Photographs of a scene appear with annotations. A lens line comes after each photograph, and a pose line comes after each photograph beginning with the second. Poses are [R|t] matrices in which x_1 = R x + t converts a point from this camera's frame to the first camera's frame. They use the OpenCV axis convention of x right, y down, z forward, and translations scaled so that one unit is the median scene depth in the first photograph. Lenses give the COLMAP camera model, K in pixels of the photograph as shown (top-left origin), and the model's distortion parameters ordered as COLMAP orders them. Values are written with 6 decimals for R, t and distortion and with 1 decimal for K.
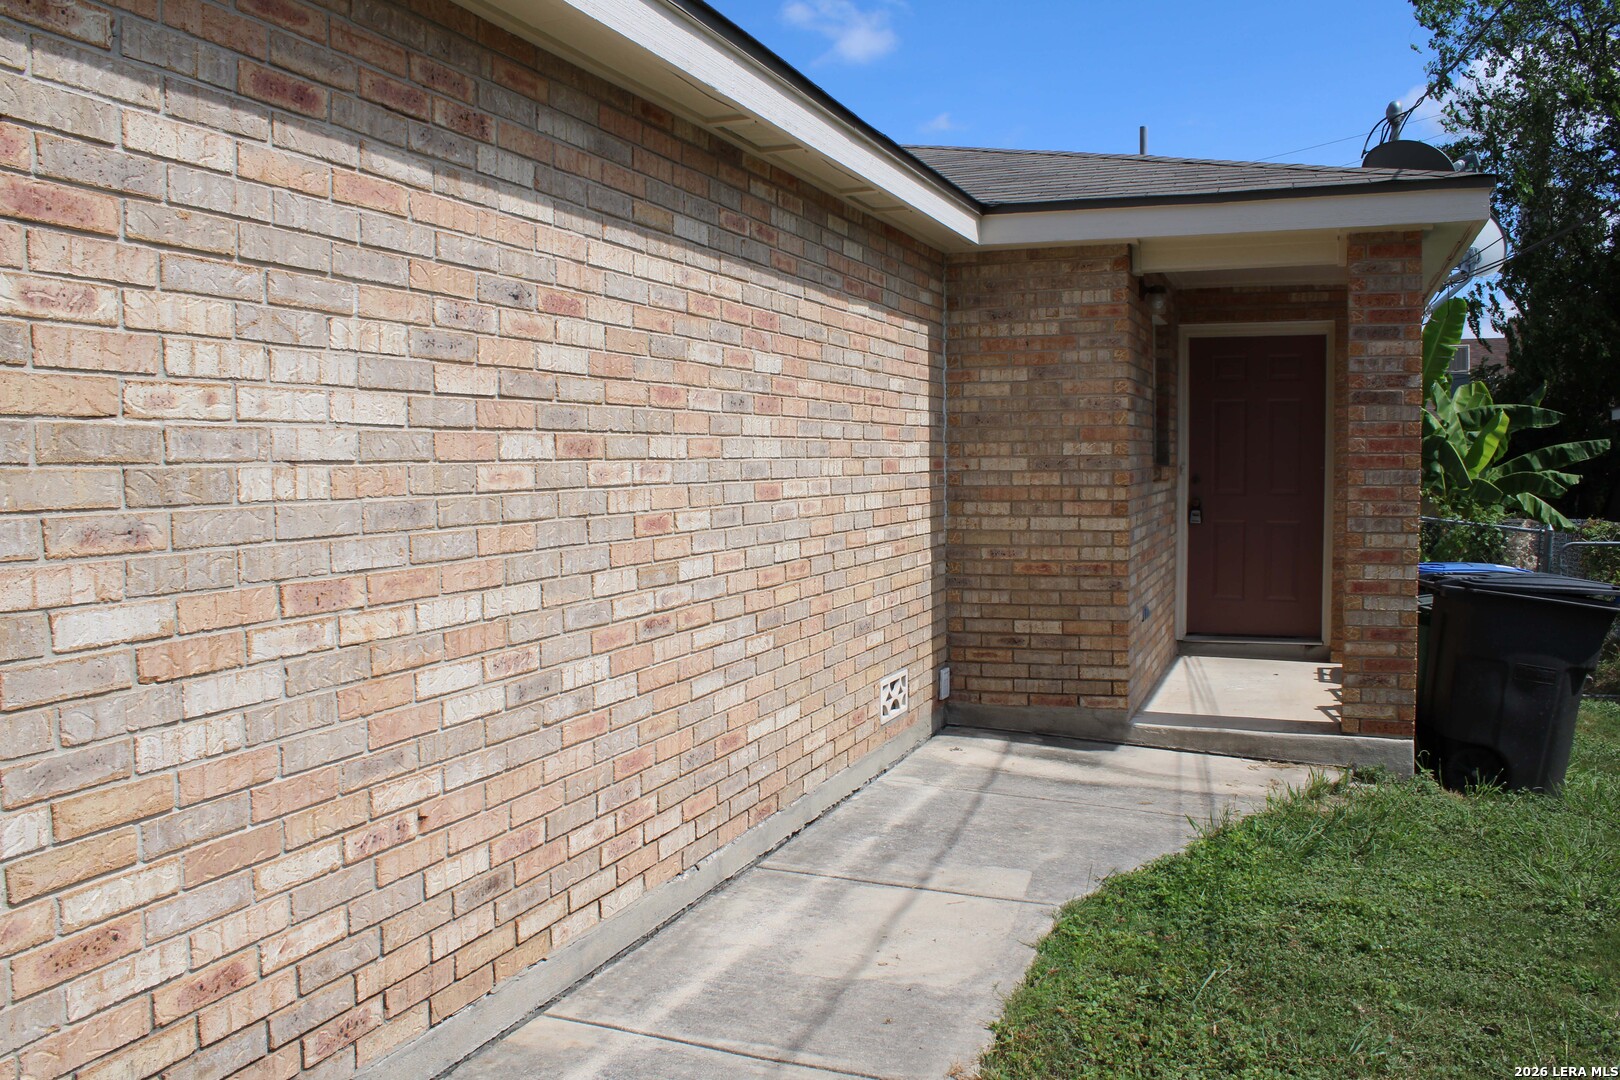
lens RADIAL K [[1339.9, 0, 804.2], [0, 1339.9, 536.5], [0, 0, 1]] dist [-0.114207, 0.057339]
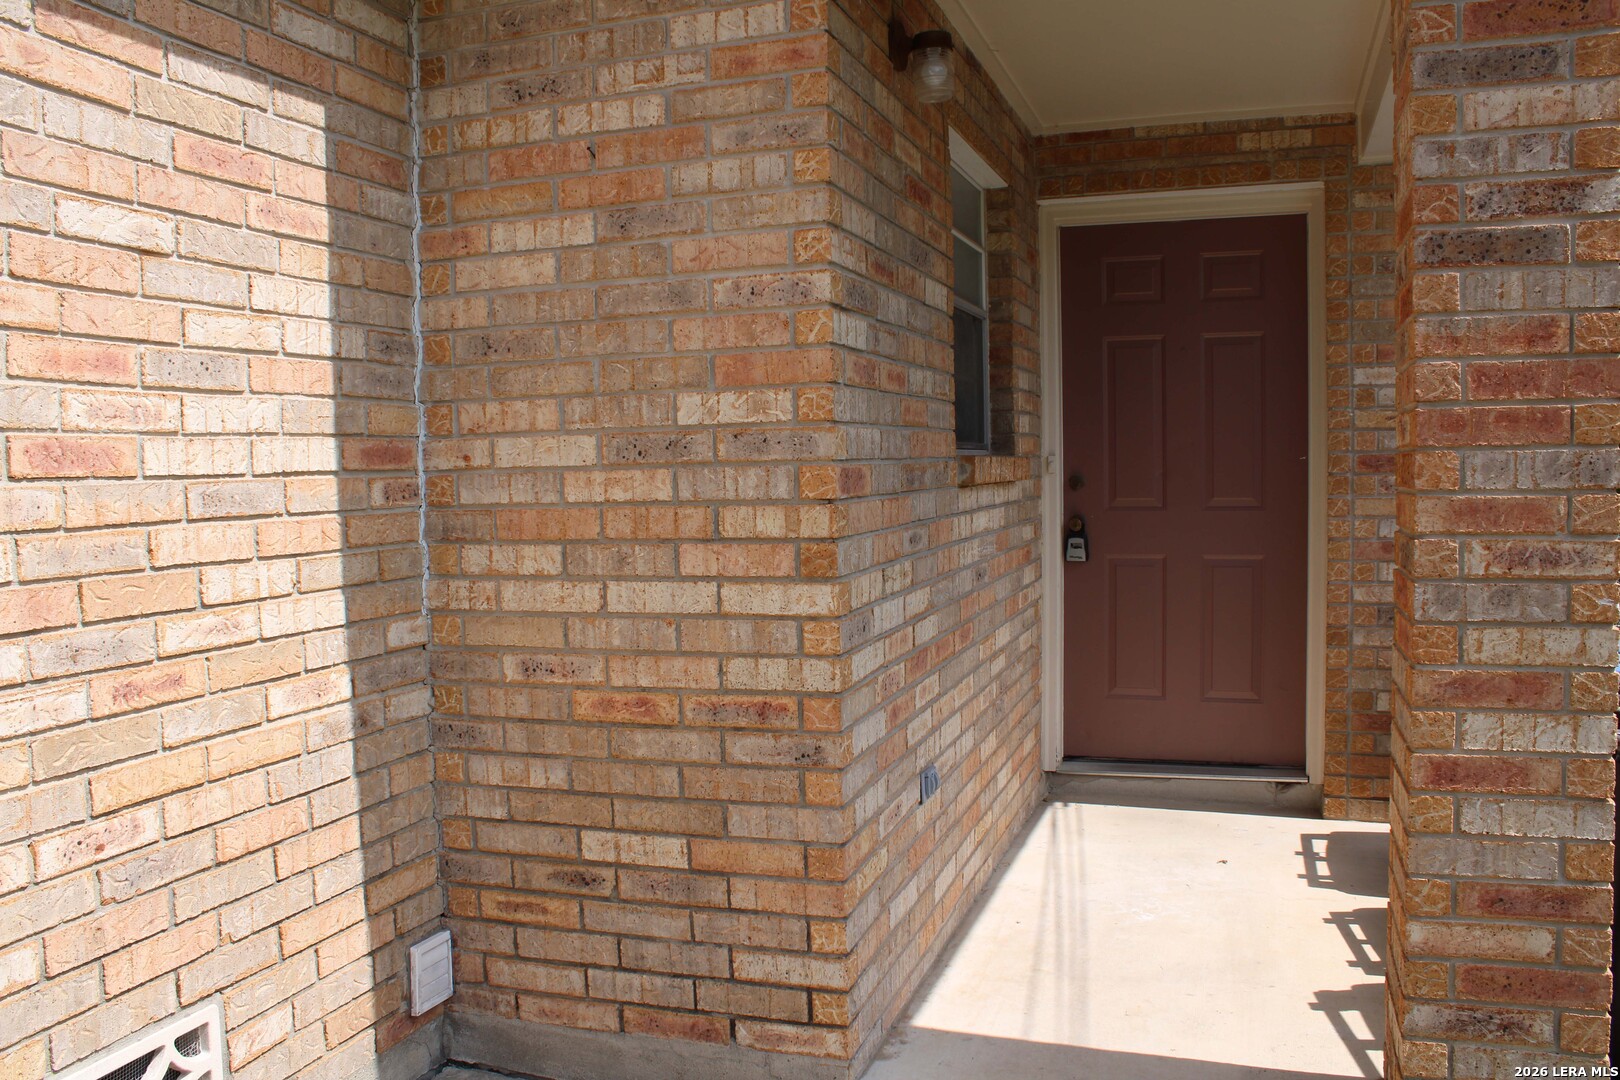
lens RADIAL K [[1339.9, 0, 769.2], [0, 1339.9, 539.3], [0, 0, 1]] dist [-0.114207, 0.057339]
pose [[0.999835, -0.012971, 0.012726, 0.214620], [0.013020, 0.999908, -0.003755, -0.025106], [-0.012676, 0.003920, 0.999912, 0.597733]]
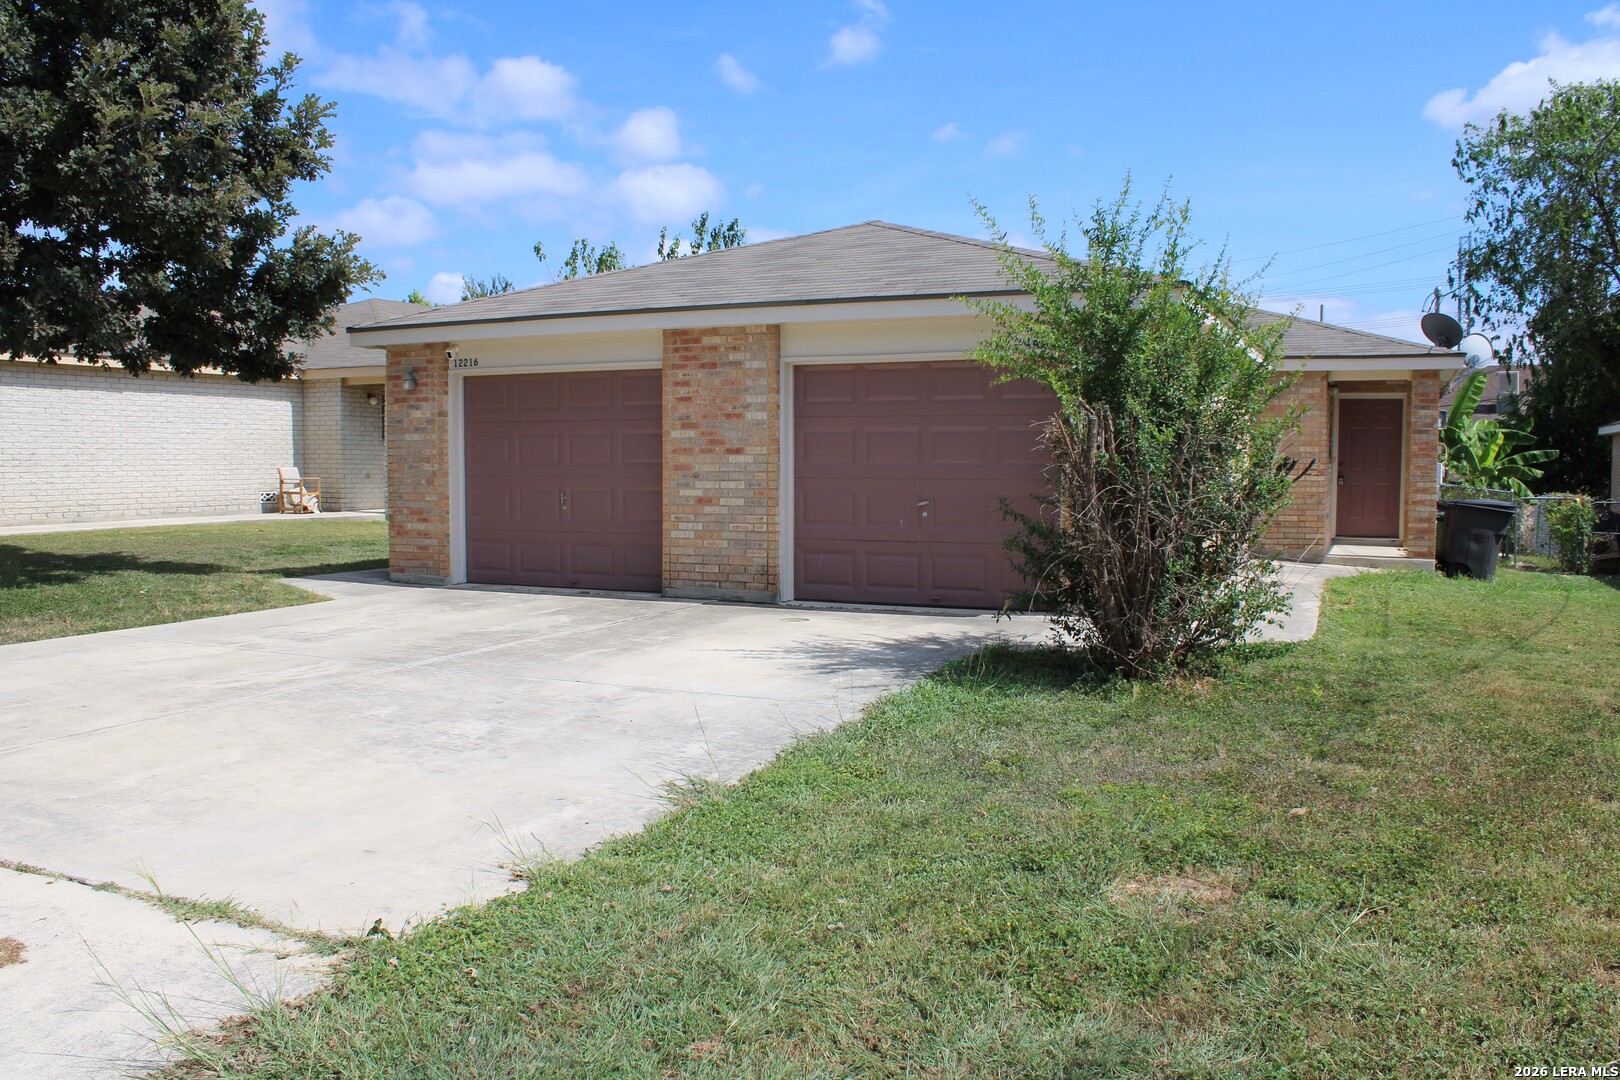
lens RADIAL K [[1339.9, 0, 810.9], [0, 1339.9, 536.1], [0, 0, 1]] dist [-0.114207, 0.057339]
pose [[0.998900, 0.015587, -0.044235, -0.633486], [-0.015576, 0.999879, 0.000595, 0.115827], [0.044239, 0.000095, 0.999021, -1.589955]]
